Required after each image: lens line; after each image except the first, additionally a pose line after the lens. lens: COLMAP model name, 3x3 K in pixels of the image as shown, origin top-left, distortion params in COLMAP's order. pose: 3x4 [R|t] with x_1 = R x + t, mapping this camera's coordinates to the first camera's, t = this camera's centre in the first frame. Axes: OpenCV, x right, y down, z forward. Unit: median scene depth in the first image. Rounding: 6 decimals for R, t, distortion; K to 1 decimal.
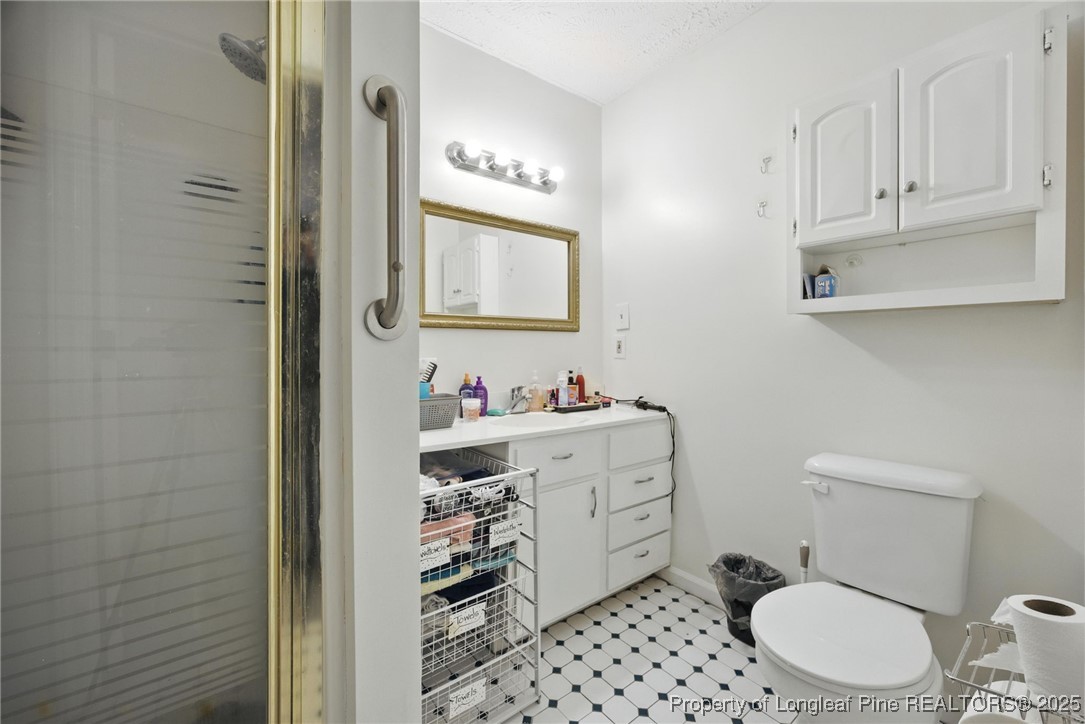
lens RADIAL K [[430.7, 0, 540.0], [0, 430.7, 351.4], [0, 0, 1]] dist [-0.025054, 0.002239]
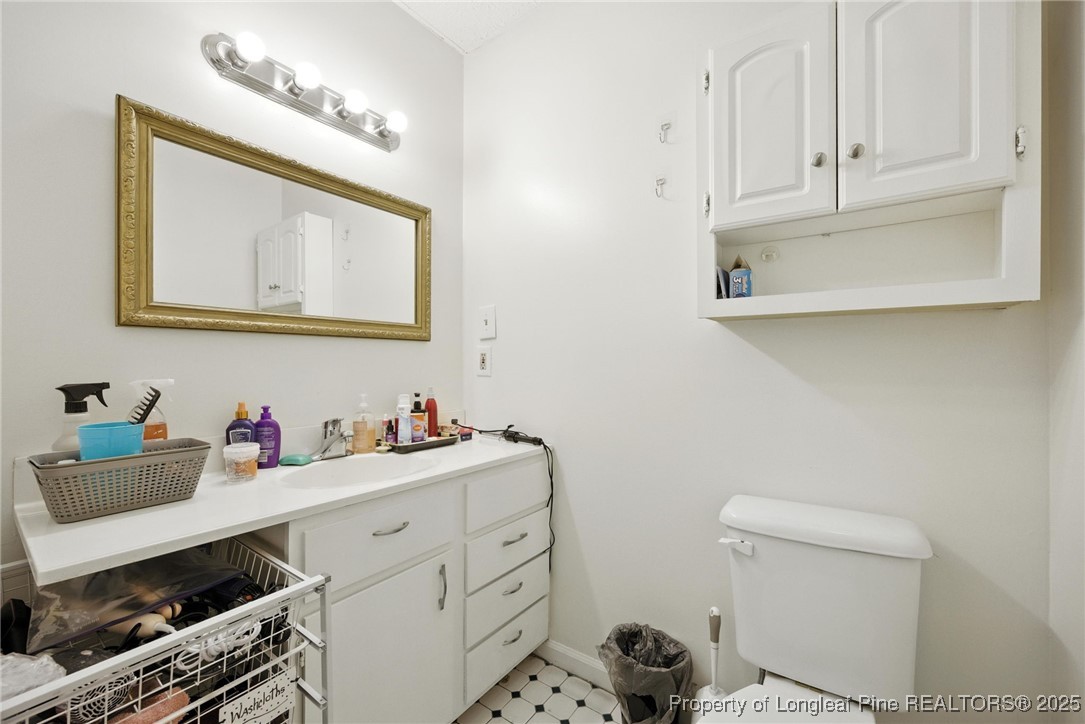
lens RADIAL K [[430.7, 0, 546.7], [0, 430.7, 359.8], [0, 0, 1]] dist [-0.025054, 0.002239]
pose [[0.953788, 0.002069, 0.300475, 0.076580], [0.002064, 0.999908, -0.013435, -0.002673], [-0.300475, 0.013435, 0.953695, 0.290329]]
